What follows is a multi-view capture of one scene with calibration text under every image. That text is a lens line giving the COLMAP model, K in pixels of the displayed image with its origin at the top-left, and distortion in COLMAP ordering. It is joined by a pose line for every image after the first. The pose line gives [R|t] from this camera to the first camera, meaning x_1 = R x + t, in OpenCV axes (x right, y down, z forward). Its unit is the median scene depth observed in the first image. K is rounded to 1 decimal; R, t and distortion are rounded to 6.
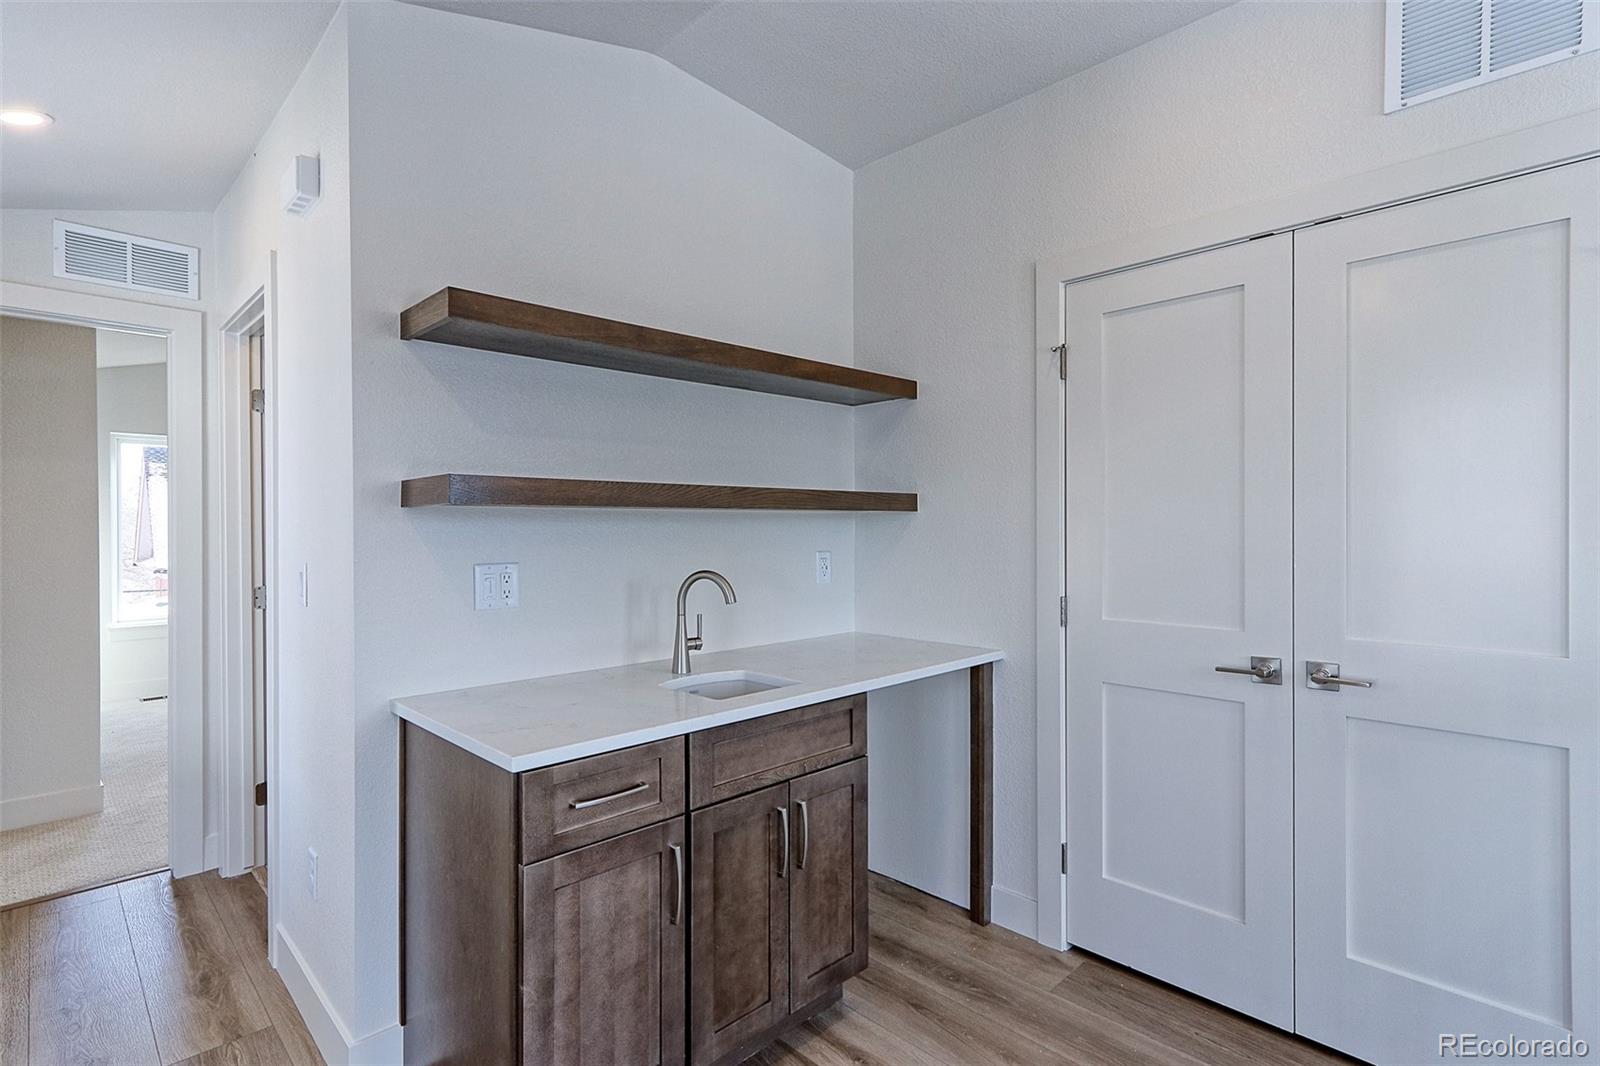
lens RADIAL K [[787.7, 0, 797.2], [0, 787.7, 528.9], [0, 0, 1]] dist [0.005281, 0.000929]
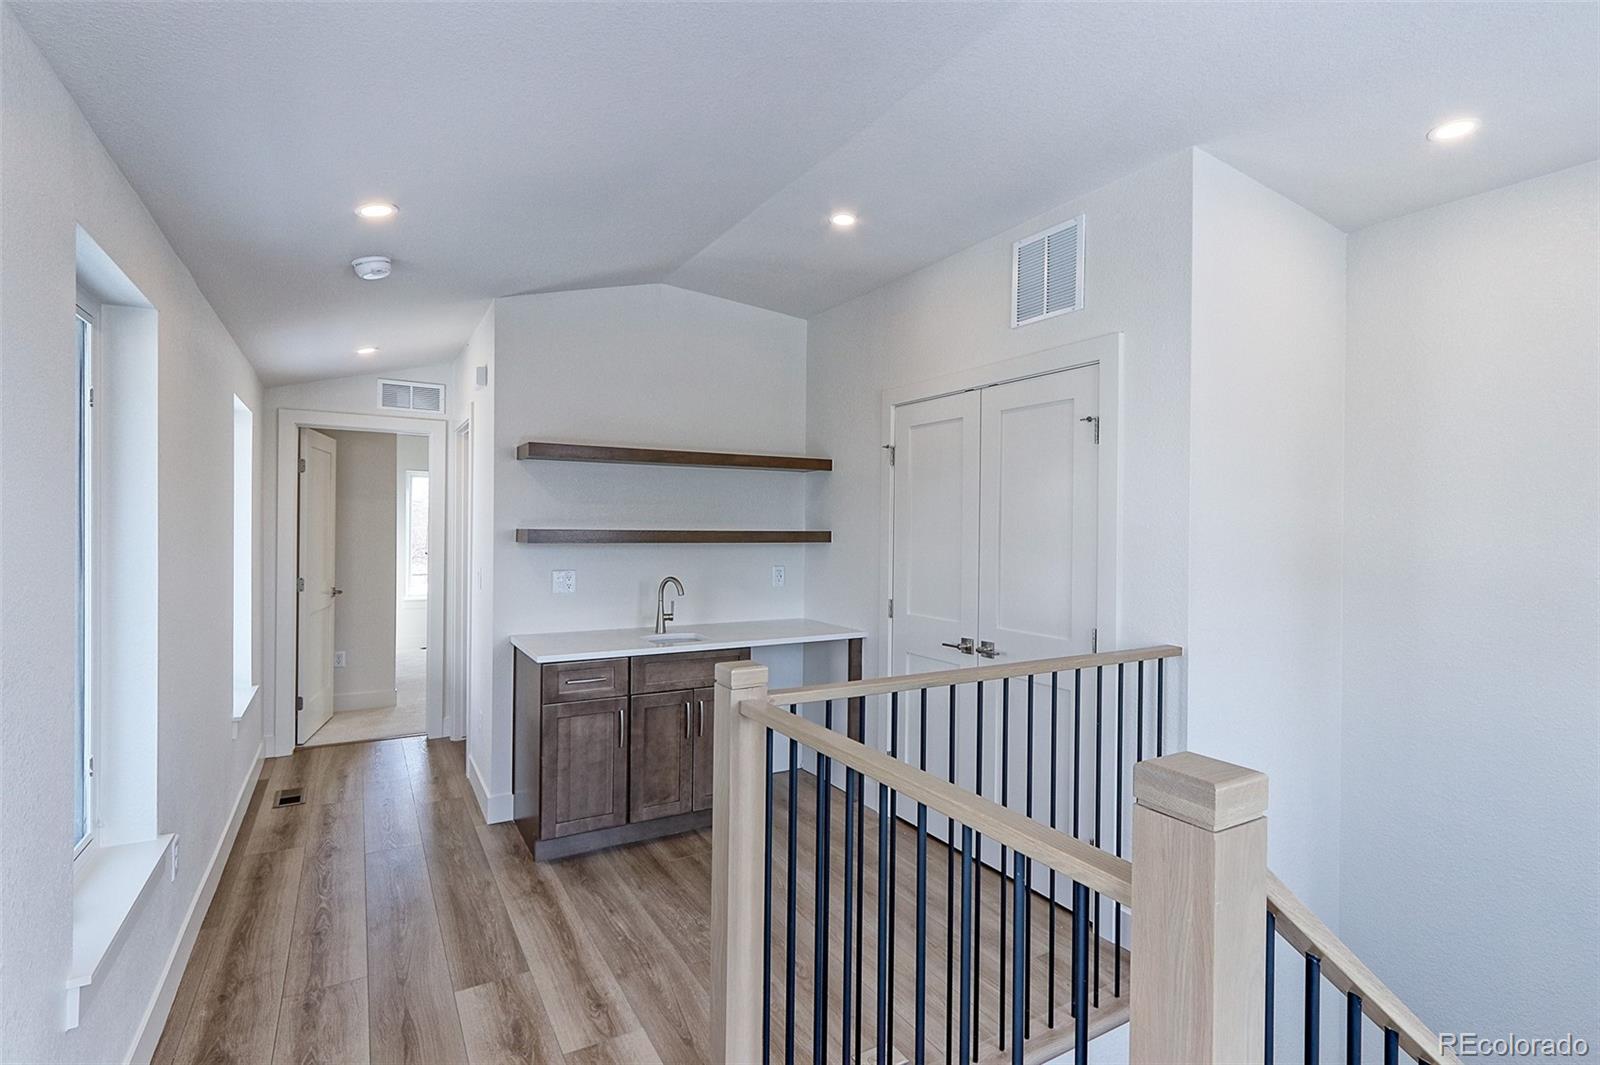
lens RADIAL K [[763.7, 0, 794.7], [0, 763.7, 532.5], [0, 0, 1]] dist [0.000109, 0.000078]
pose [[0.968756, 0.016185, -0.247488, 0.654124], [-0.015590, 0.999869, 0.004365, -0.068328], [0.247526, -0.000370, 0.968881, -0.702661]]
